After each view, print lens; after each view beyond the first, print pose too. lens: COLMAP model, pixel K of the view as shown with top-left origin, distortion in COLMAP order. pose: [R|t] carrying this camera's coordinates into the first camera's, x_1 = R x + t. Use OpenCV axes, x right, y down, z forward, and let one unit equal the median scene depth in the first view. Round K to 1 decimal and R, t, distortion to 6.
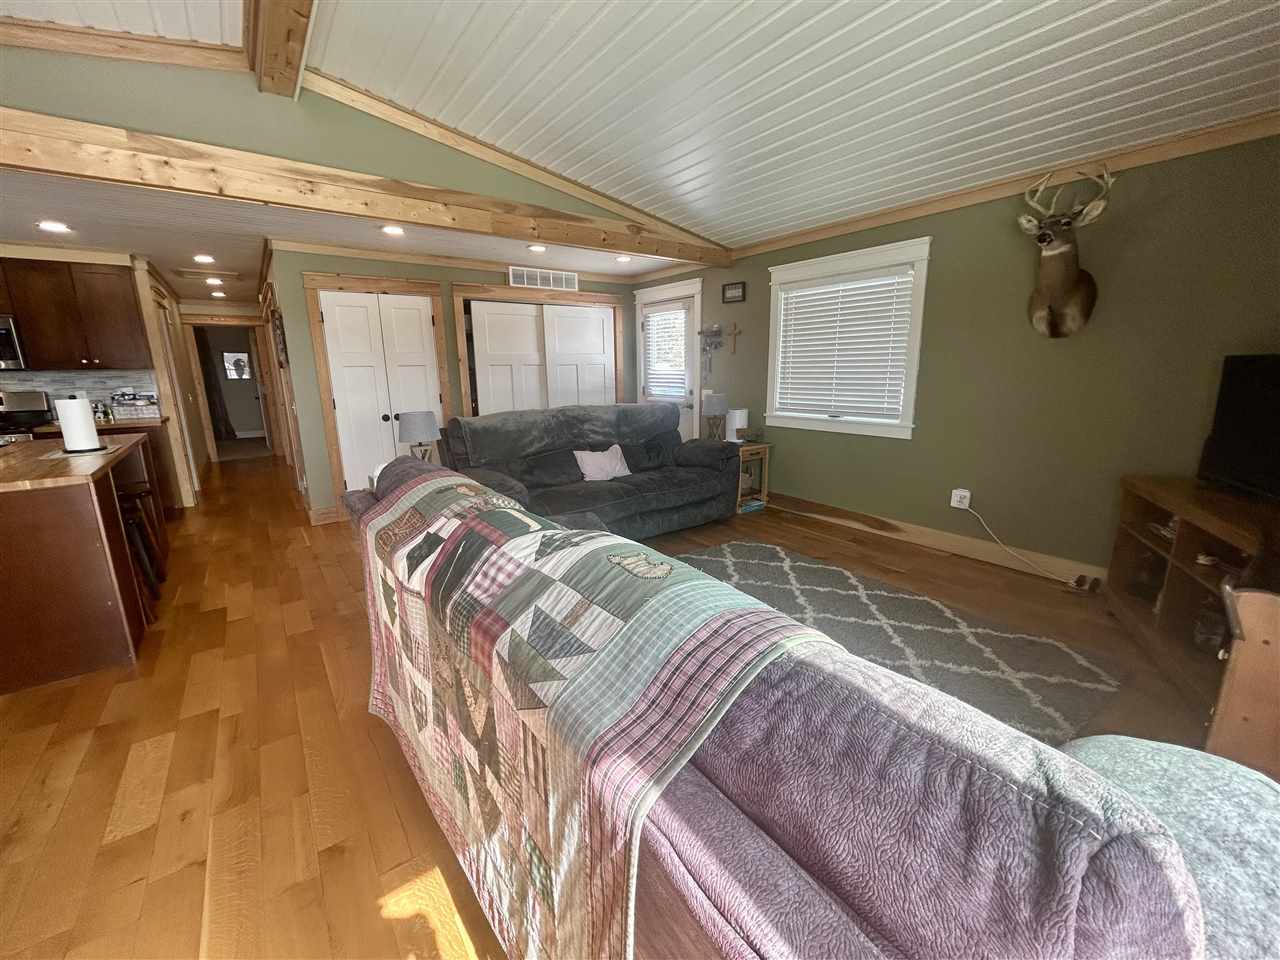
lens RADIAL K [[521.4, 0, 641.7], [0, 521.4, 480.2], [0, 0, 1]] dist [-0.001704, -0.000394]
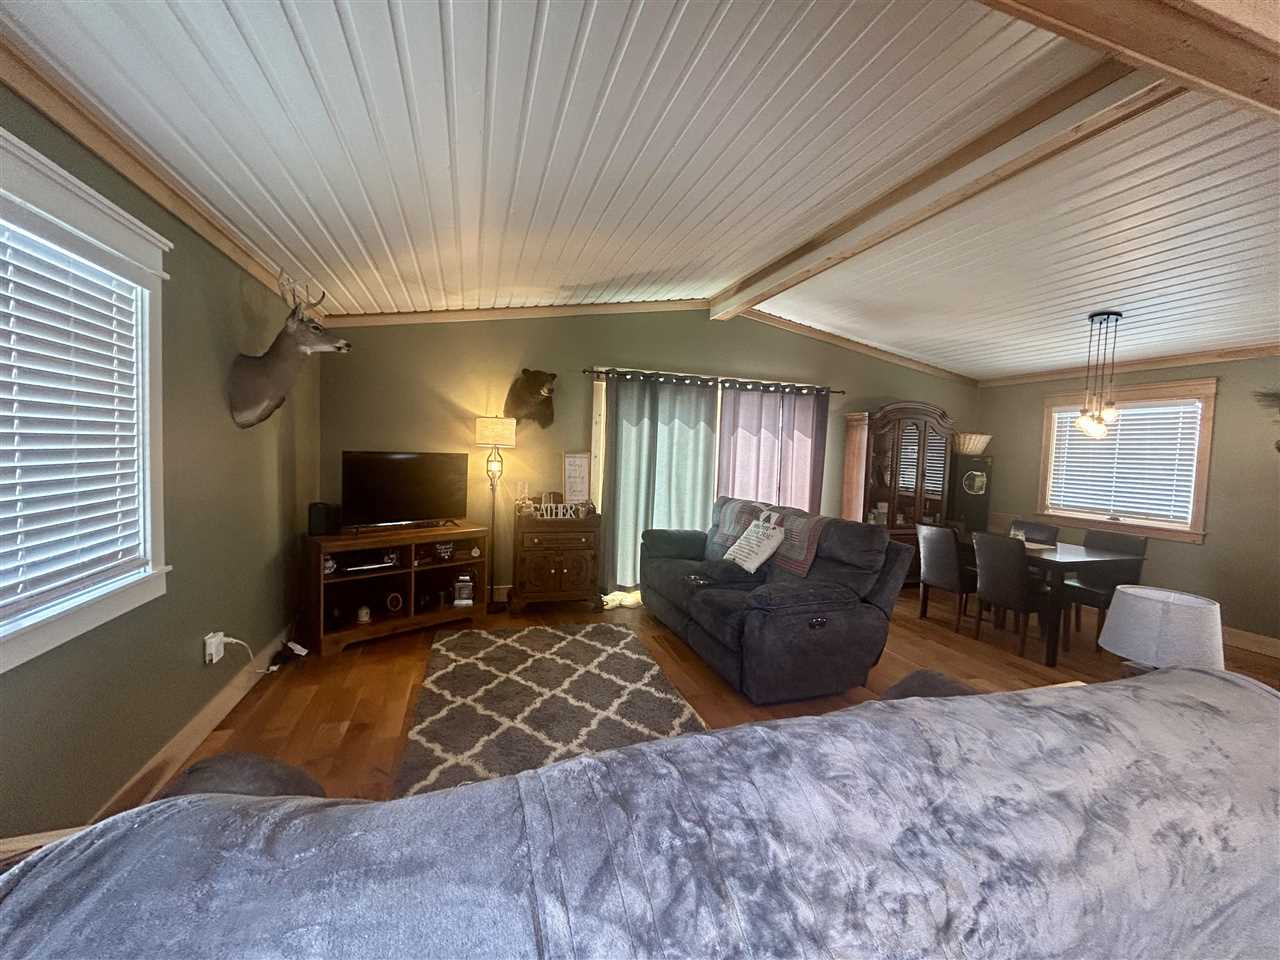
lens RADIAL K [[521.4, 0, 635.1], [0, 521.4, 475.5], [0, 0, 1]] dist [-0.001704, -0.000394]
pose [[-0.944696, -0.034425, 0.326135, -0.109632], [0.048949, 0.968534, 0.244022, -0.268092], [-0.324273, 0.246490, -0.913285, 1.140086]]
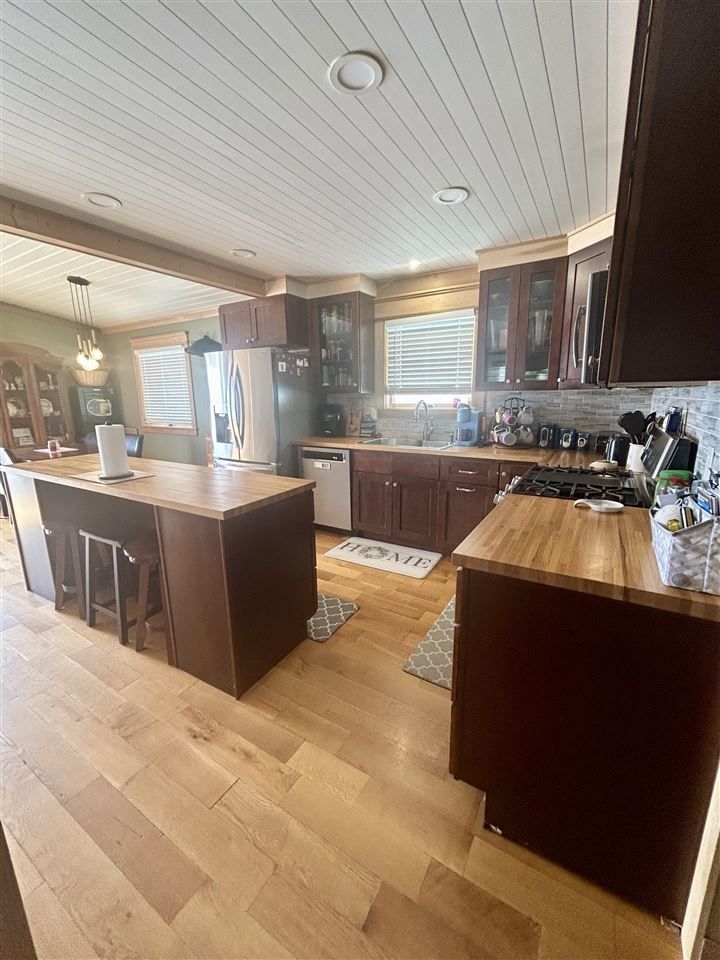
lens RADIAL K [[391.1, 0, 360.9], [0, 391.1, 481.2], [0, 0, 1]] dist [-0.001704, -0.000394]
pose [[-0.928489, 0.103017, -0.356786, -0.835331], [-0.057556, 0.909224, 0.412309, -0.262537], [0.366874, 0.403359, -0.838275, 1.224095]]
